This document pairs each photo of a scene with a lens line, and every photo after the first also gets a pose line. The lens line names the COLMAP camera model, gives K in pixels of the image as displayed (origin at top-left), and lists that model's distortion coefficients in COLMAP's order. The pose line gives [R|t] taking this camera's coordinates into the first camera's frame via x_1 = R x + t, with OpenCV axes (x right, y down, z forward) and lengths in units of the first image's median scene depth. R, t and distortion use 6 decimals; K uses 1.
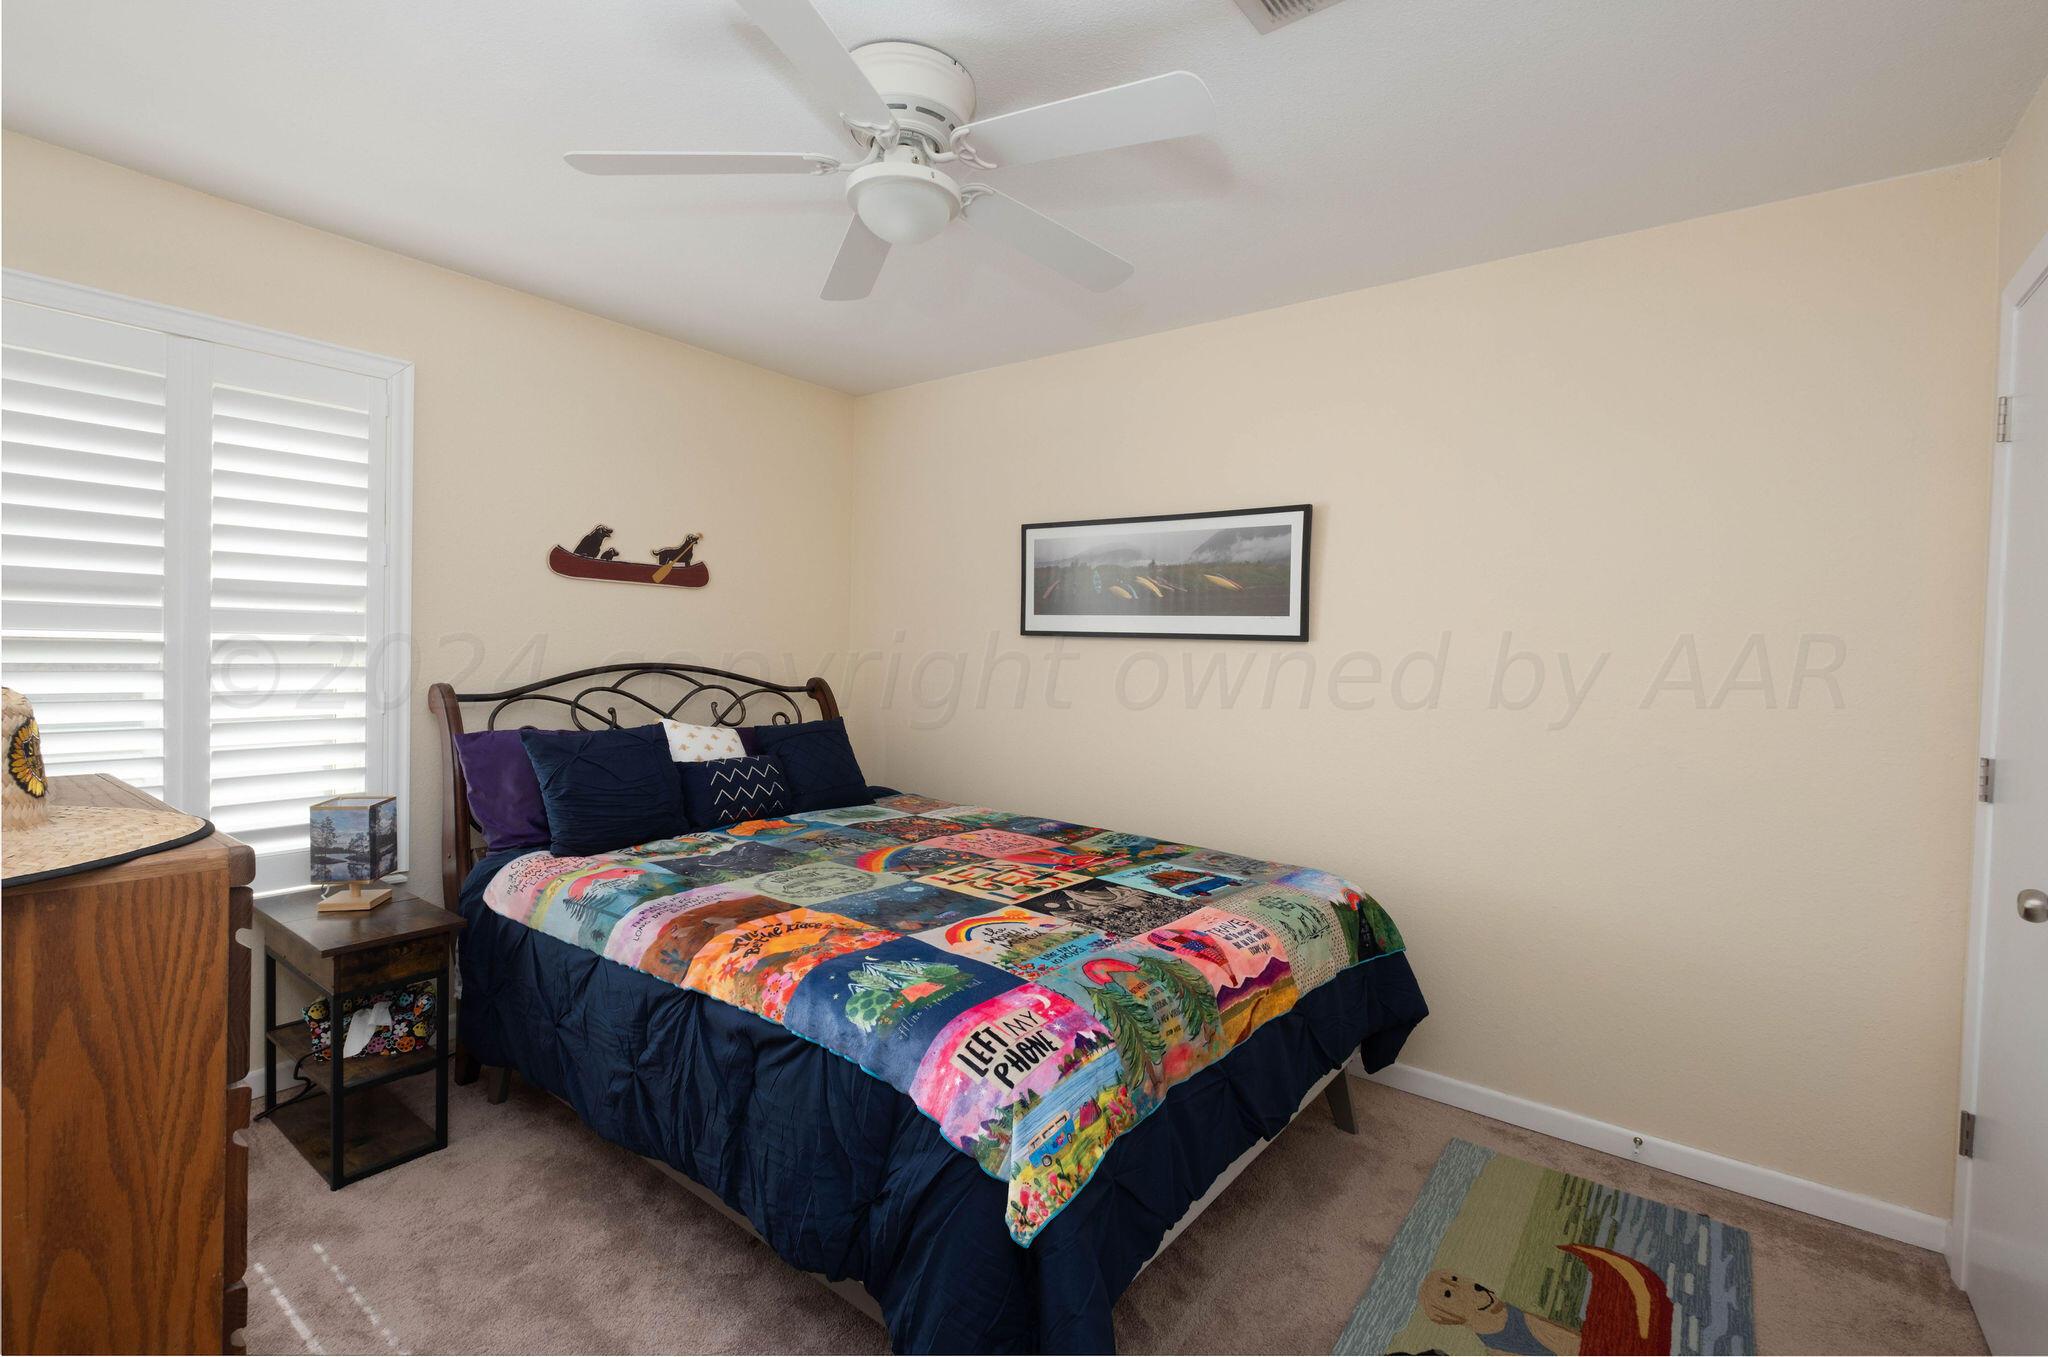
lens RADIAL K [[919.1, 0, 1028.2], [0, 919.1, 667.0], [0, 0, 1]] dist [0.002597, -0.000133]
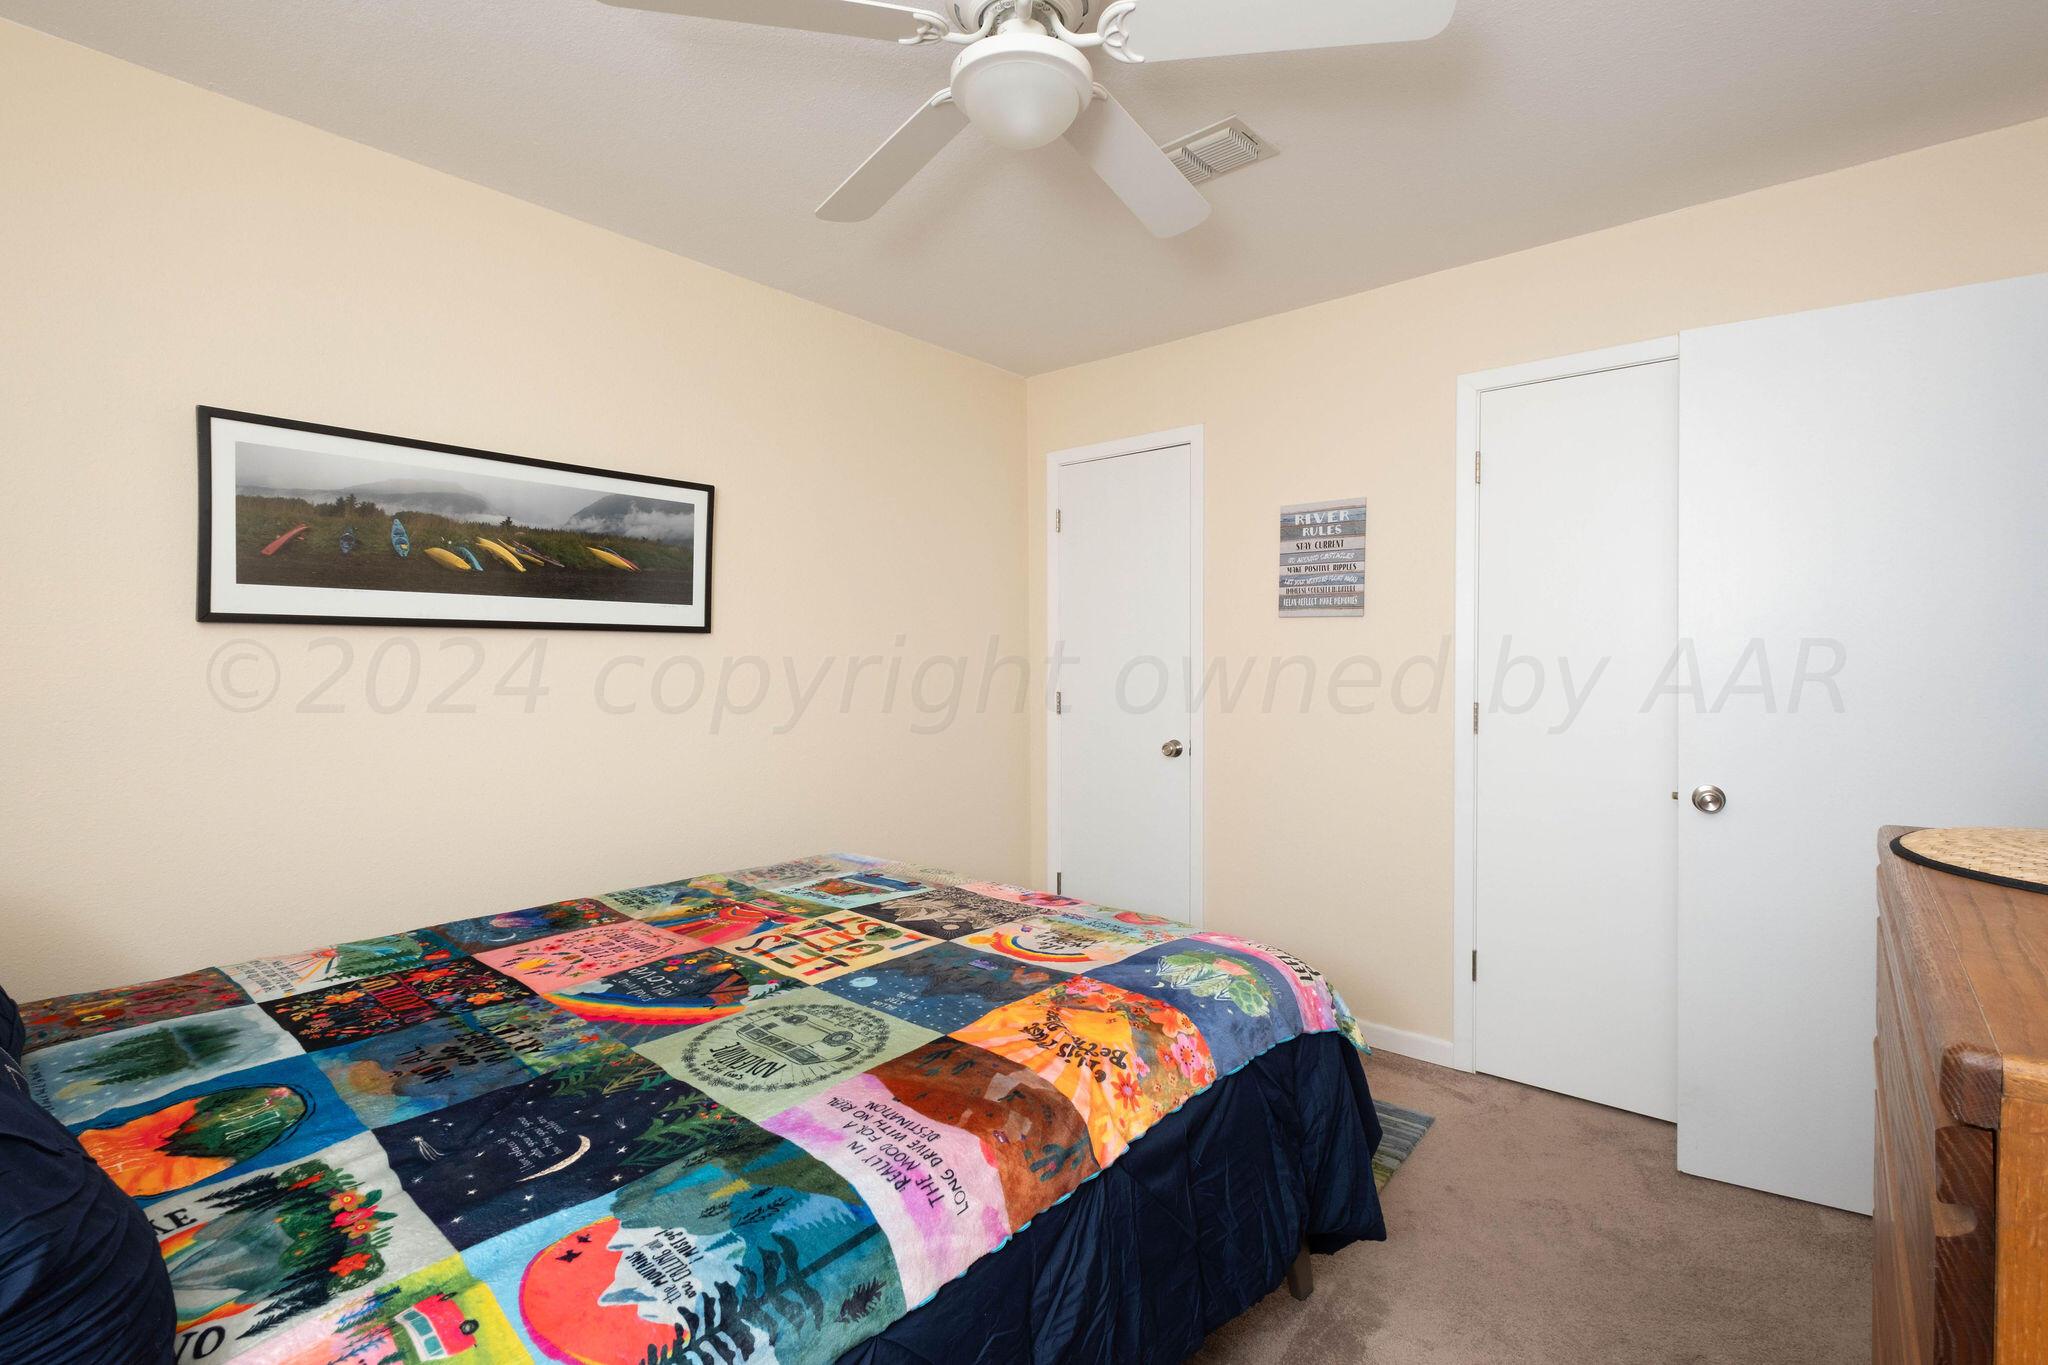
lens RADIAL K [[919.1, 0, 1076.8], [0, 919.1, 659.8], [0, 0, 1]] dist [0.002597, -0.000133]
pose [[0.031497, -0.032762, 0.998967, -0.620046], [0.025522, 0.999163, 0.031964, -0.020774], [-0.999178, 0.024489, 0.032307, 0.602974]]
